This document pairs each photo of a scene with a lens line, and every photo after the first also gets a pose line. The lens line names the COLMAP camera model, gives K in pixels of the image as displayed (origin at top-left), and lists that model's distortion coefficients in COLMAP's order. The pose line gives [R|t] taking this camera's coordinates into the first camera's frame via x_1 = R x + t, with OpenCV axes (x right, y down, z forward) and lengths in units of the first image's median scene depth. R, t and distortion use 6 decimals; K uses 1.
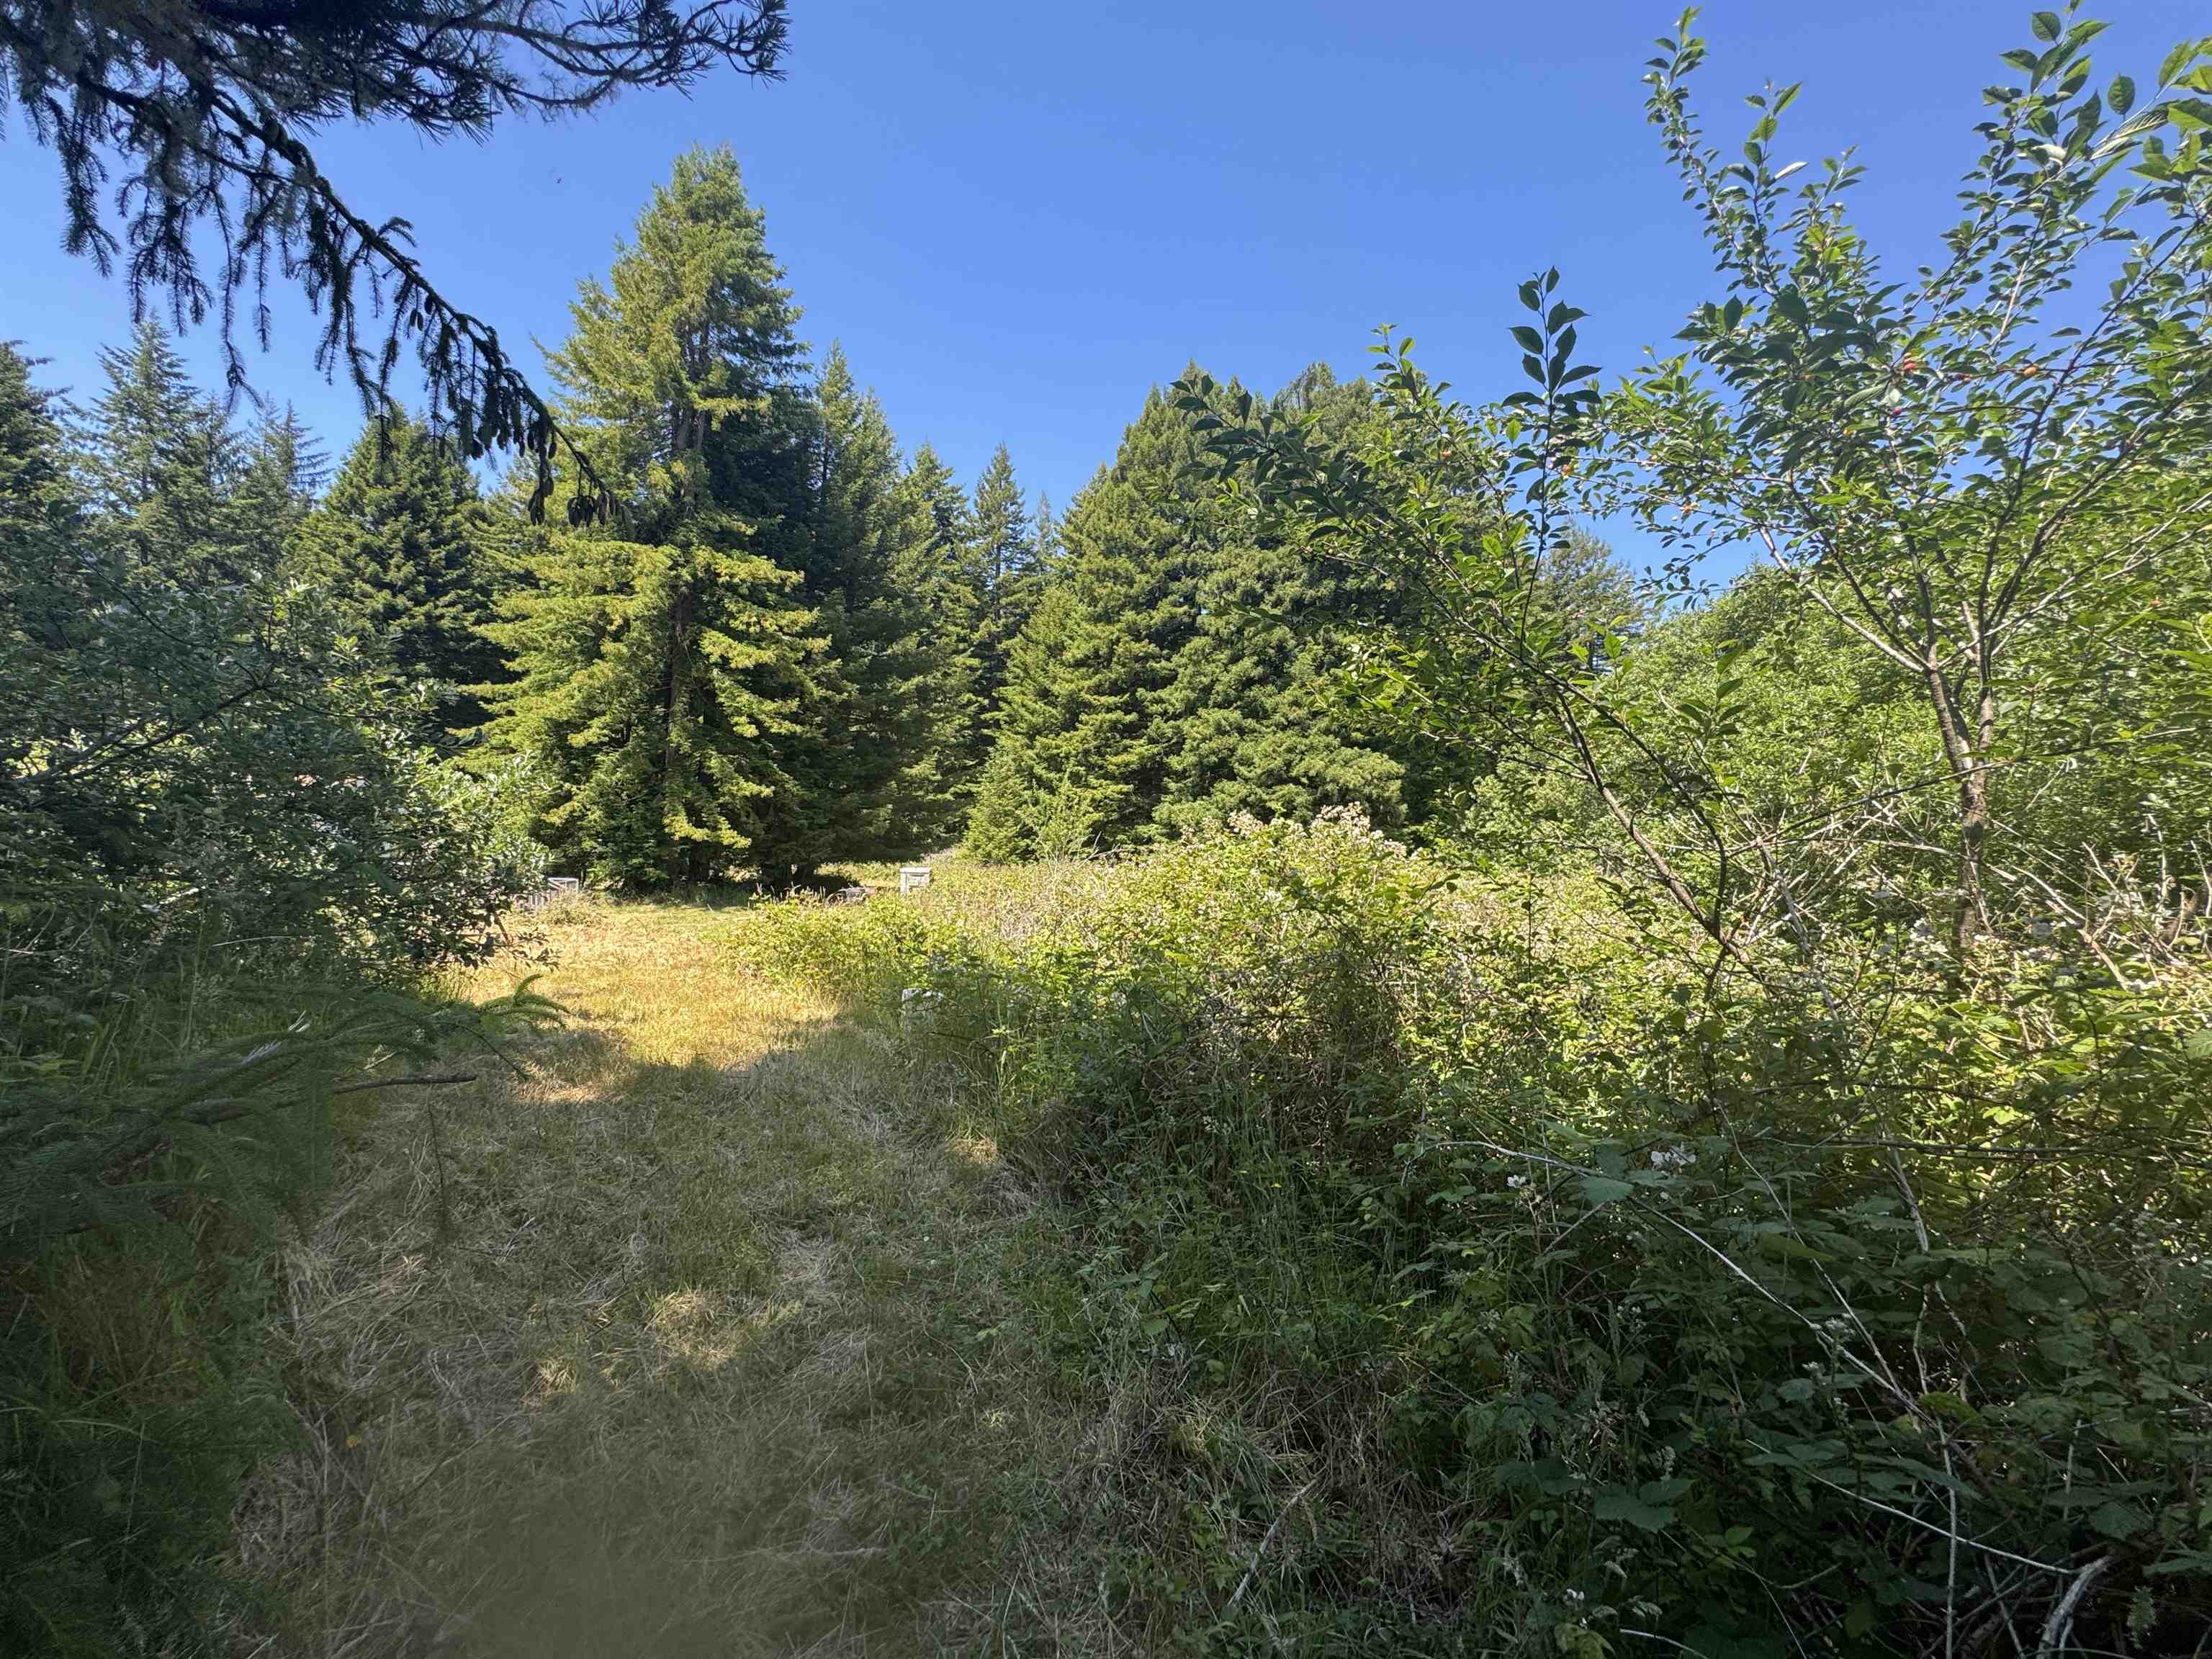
lens RADIAL K [[884.4, 0, 1105.0], [0, 884.4, 827.2], [0, 0, 1]] dist [-0.002202, -0.000206]
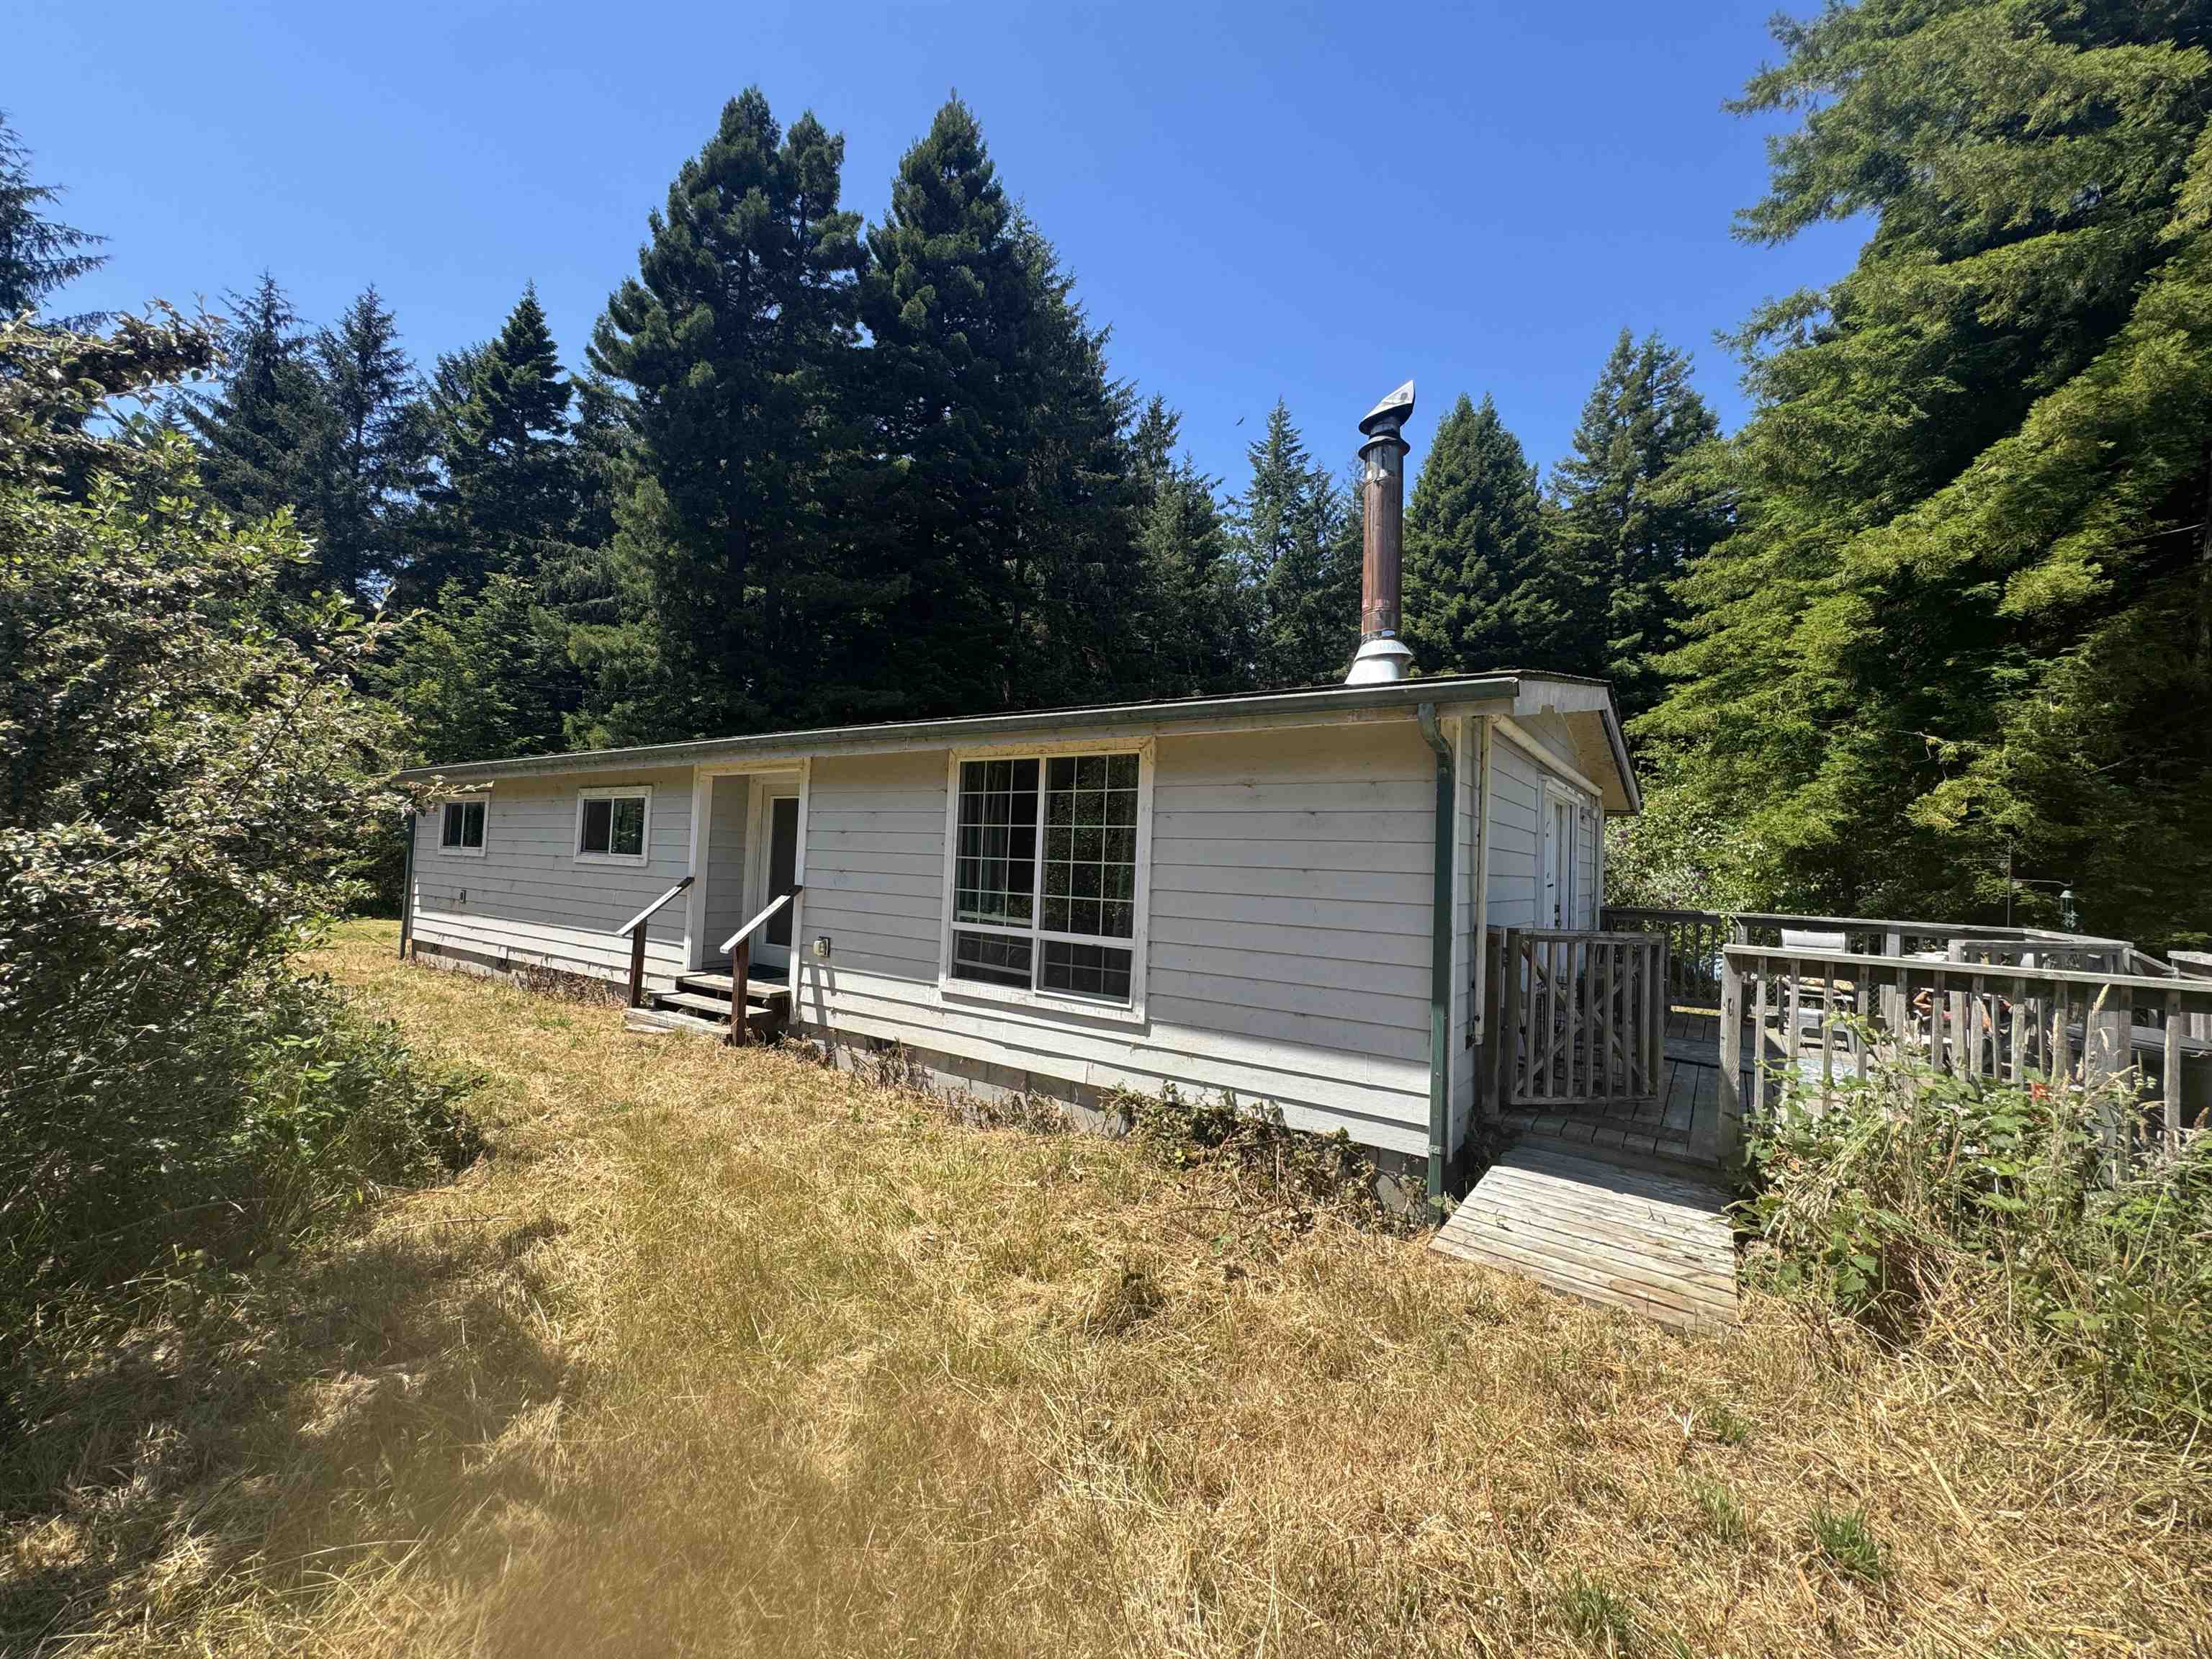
lens RADIAL K [[884.4, 0, 1105.6], [0, 884.4, 828.0], [0, 0, 1]] dist [-0.002202, -0.000206]
pose [[0.512552, -0.028314, -0.858189, -0.240165], [-0.011753, 0.999131, -0.039984, 0.007355], [0.858576, 0.030580, 0.511774, 0.245706]]
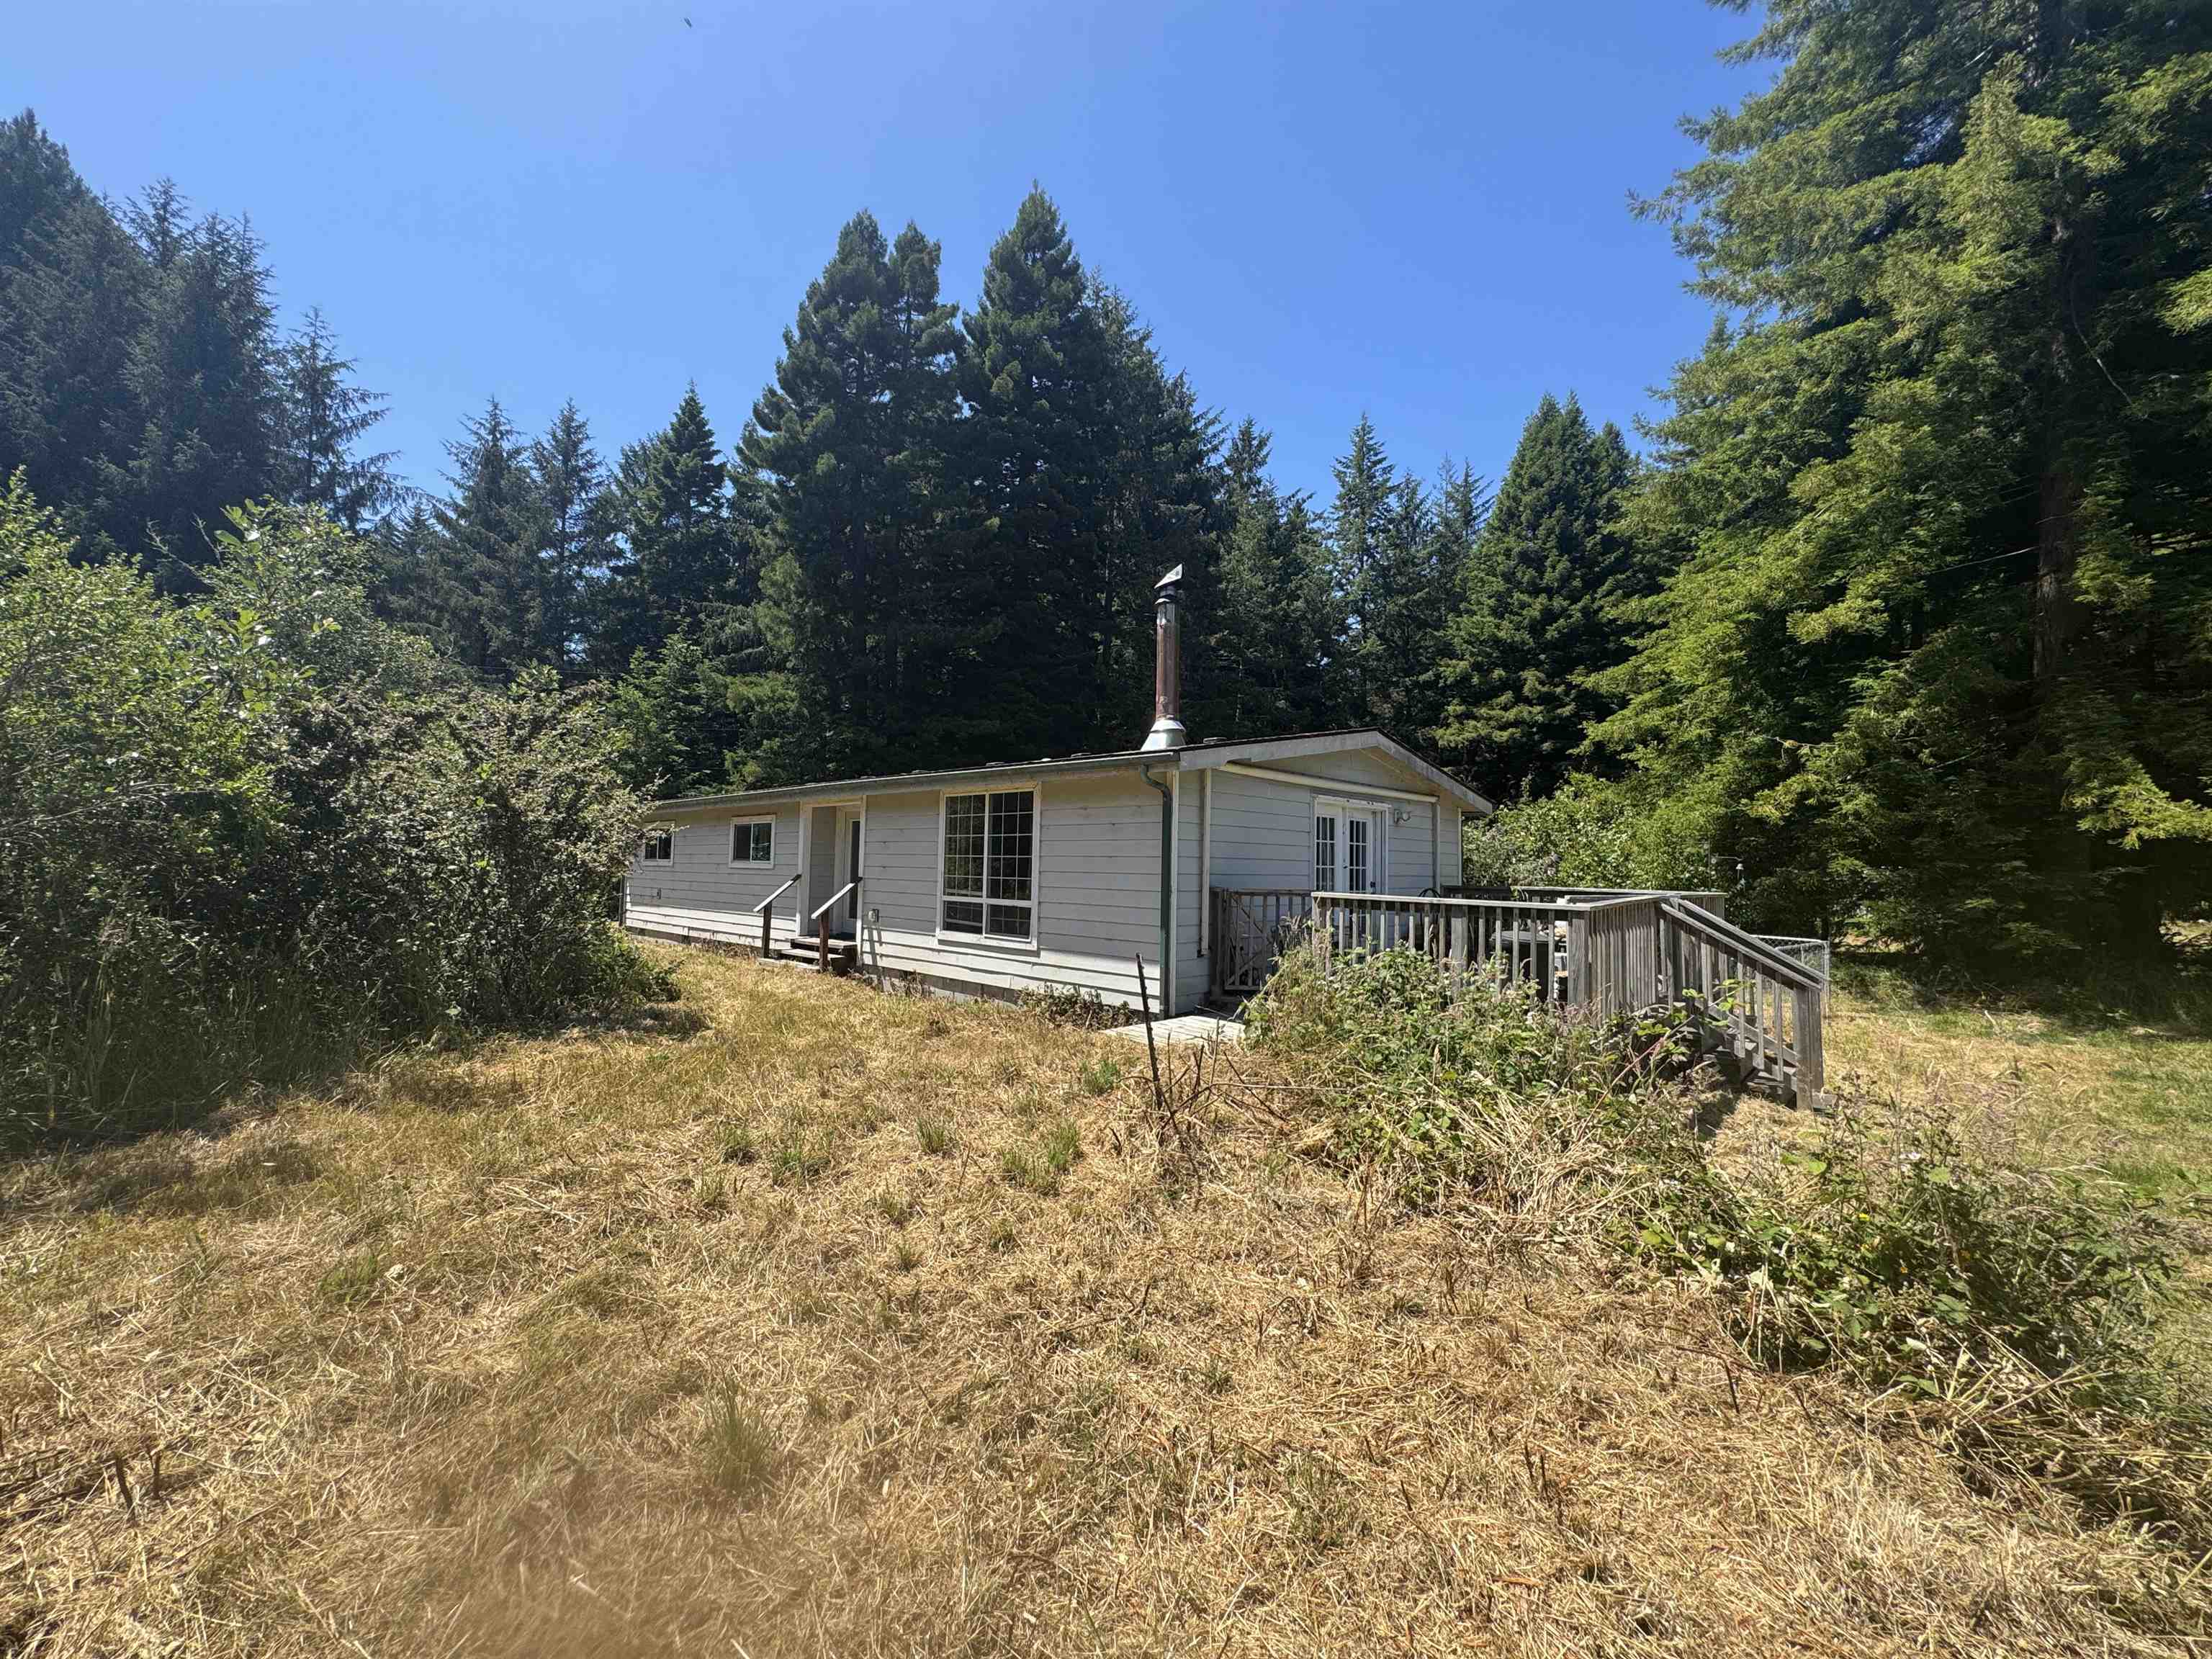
lens RADIAL K [[884.4, 0, 1106.1], [0, 884.4, 826.5], [0, 0, 1]] dist [-0.002202, -0.000206]
pose [[0.379959, -0.049128, -0.923698, -0.161649], [0.007410, 0.998718, -0.050070, 0.010241], [0.924974, 0.012180, 0.379836, 0.248727]]
